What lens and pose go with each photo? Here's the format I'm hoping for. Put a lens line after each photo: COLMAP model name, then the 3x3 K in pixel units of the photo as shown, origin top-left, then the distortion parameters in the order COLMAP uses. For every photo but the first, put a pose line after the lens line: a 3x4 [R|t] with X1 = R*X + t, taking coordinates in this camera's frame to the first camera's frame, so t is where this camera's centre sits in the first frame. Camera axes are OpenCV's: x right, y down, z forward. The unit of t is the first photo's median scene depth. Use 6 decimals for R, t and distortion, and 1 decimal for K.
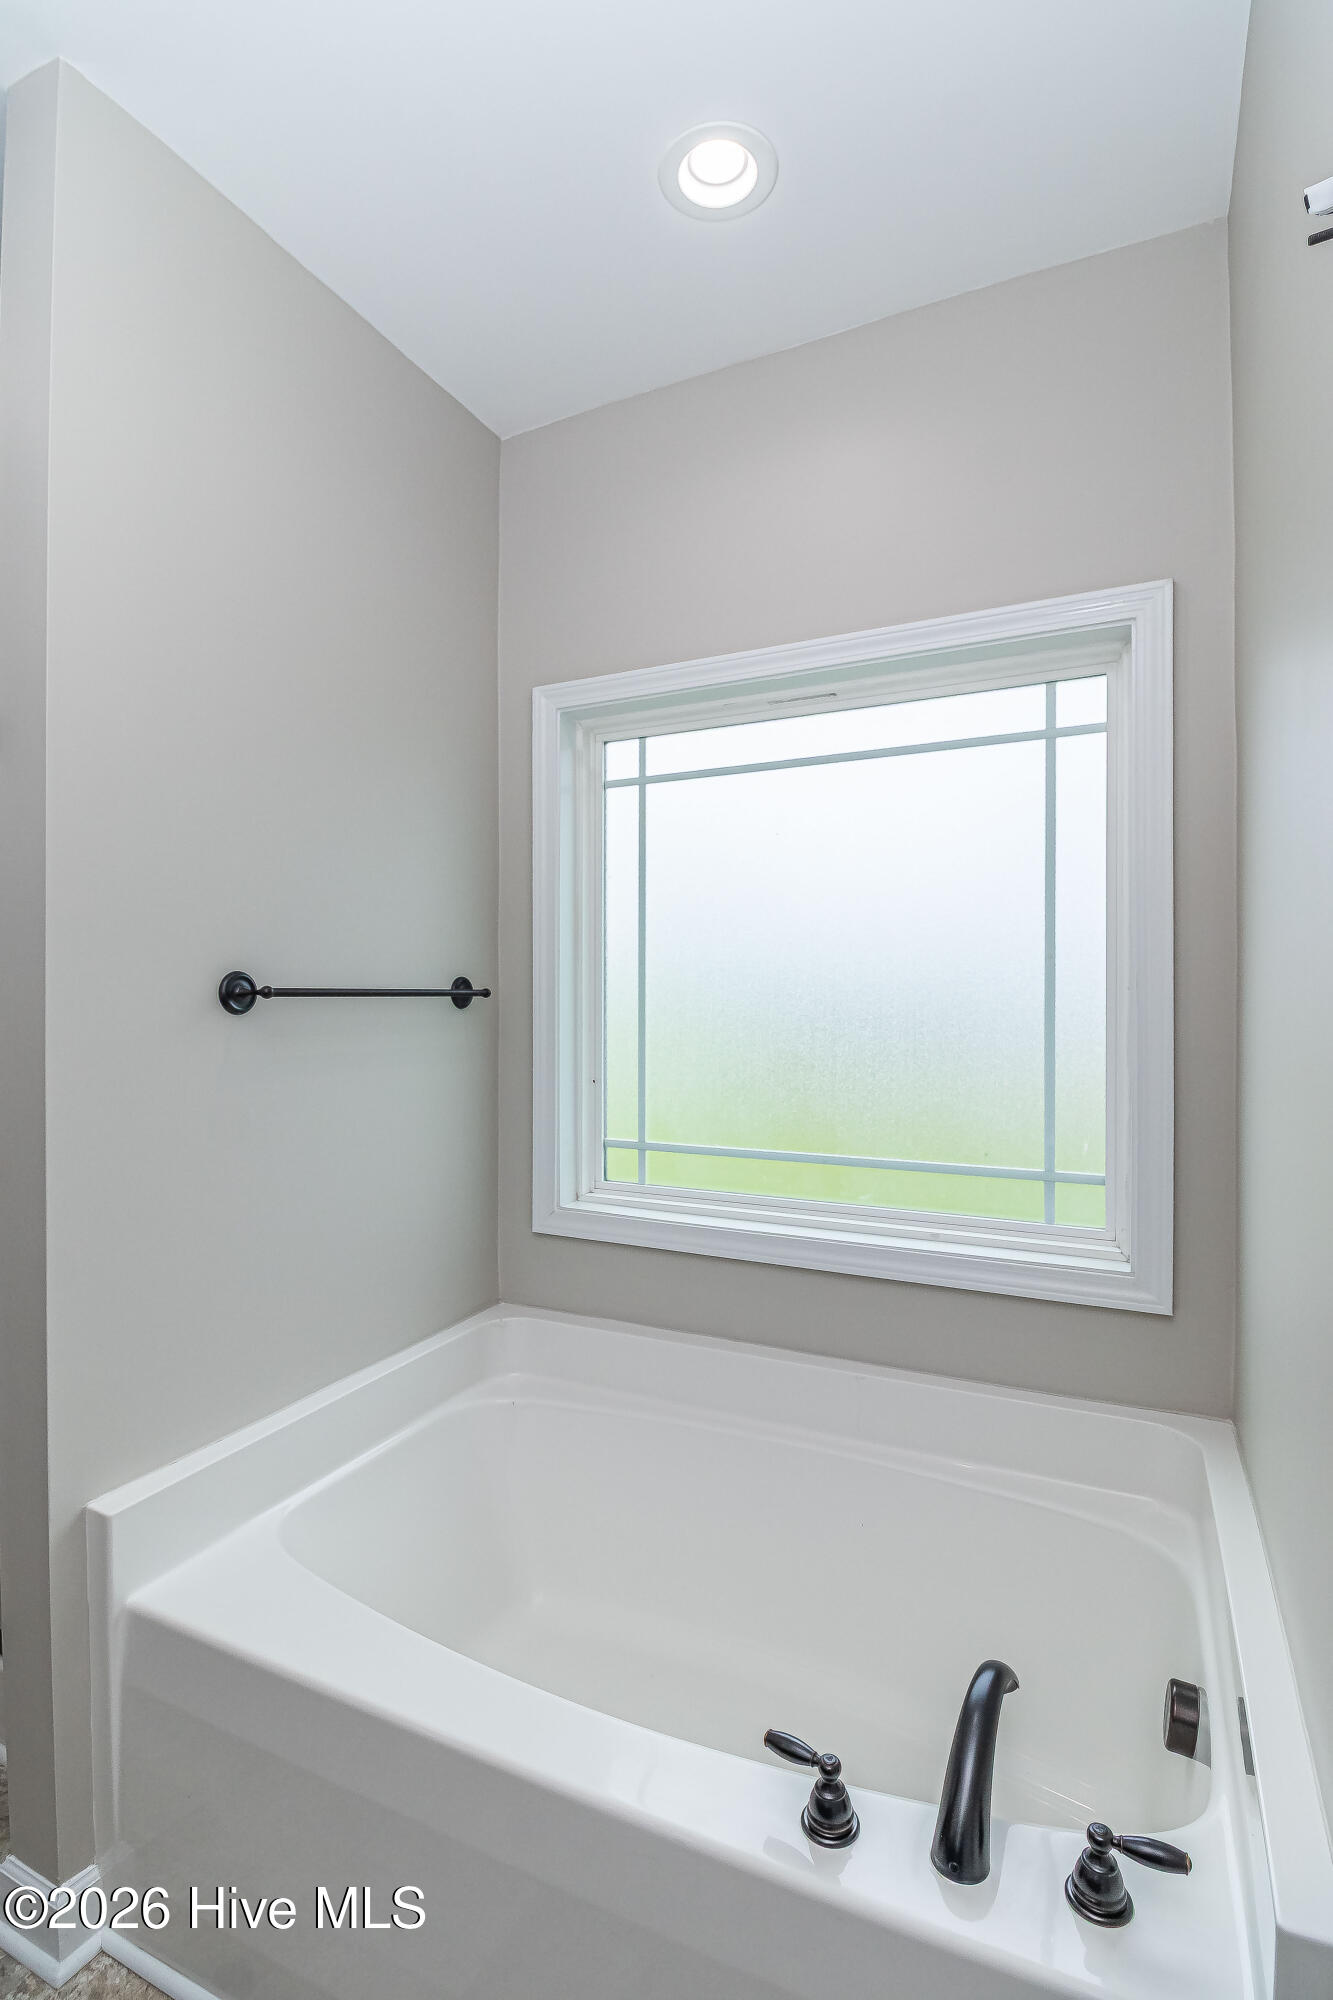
lens RADIAL K [[966.6, 0, 653.1], [0, 966.6, 1000.7], [0, 0, 1]] dist [-0.001231, -0.011257]
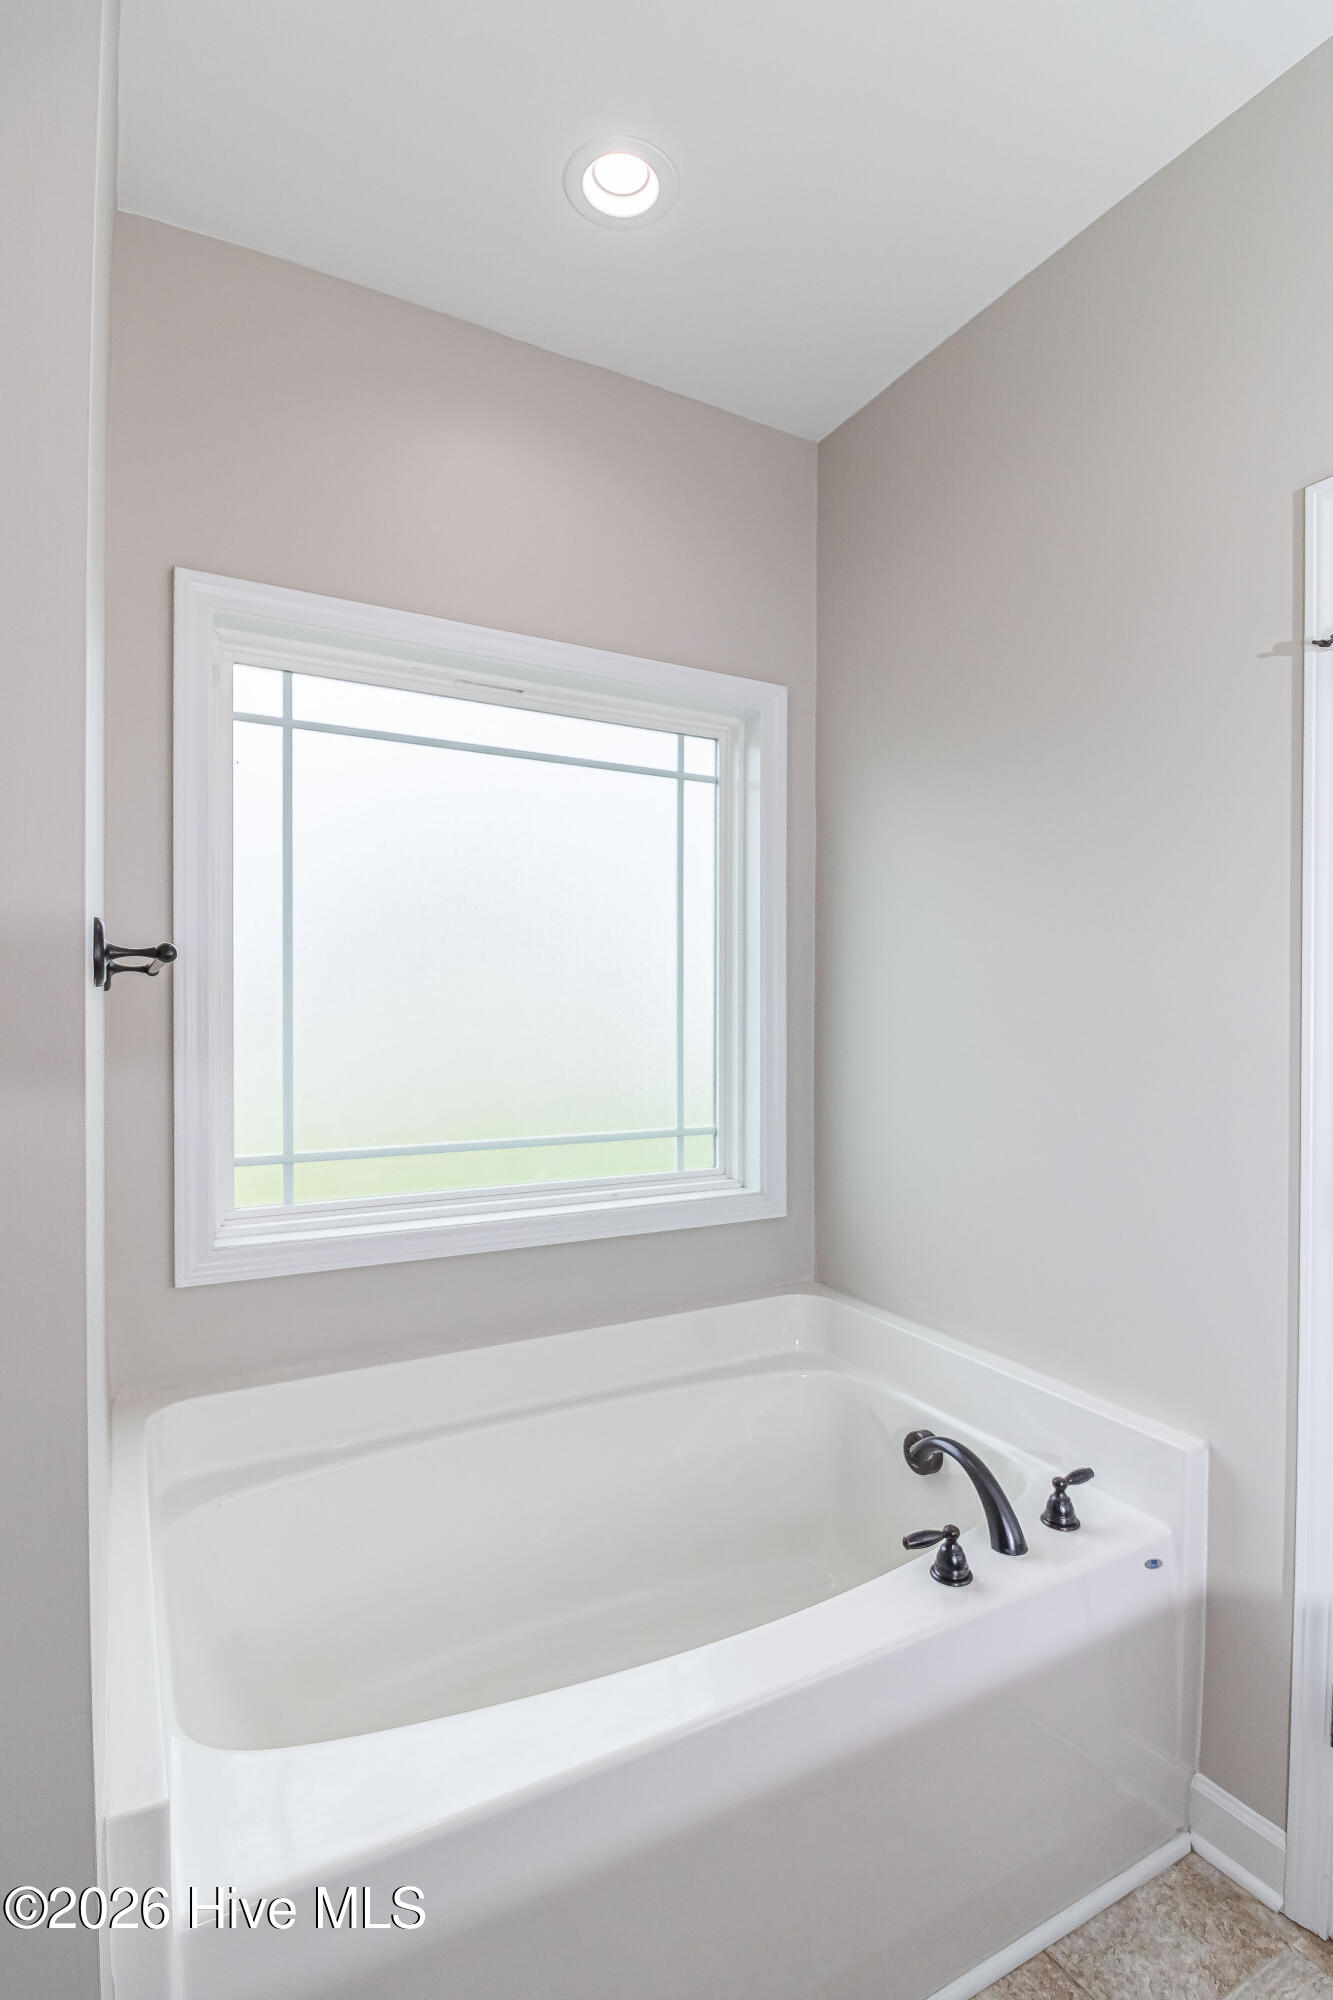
lens RADIAL K [[966.6, 0, 651.8], [0, 966.6, 1007.3], [0, 0, 1]] dist [-0.001231, -0.011257]
pose [[0.572085, -0.006810, 0.820166, -0.583572], [-0.012724, 0.999771, 0.017177, -0.000746], [-0.820096, -0.020263, 0.571867, 0.292788]]
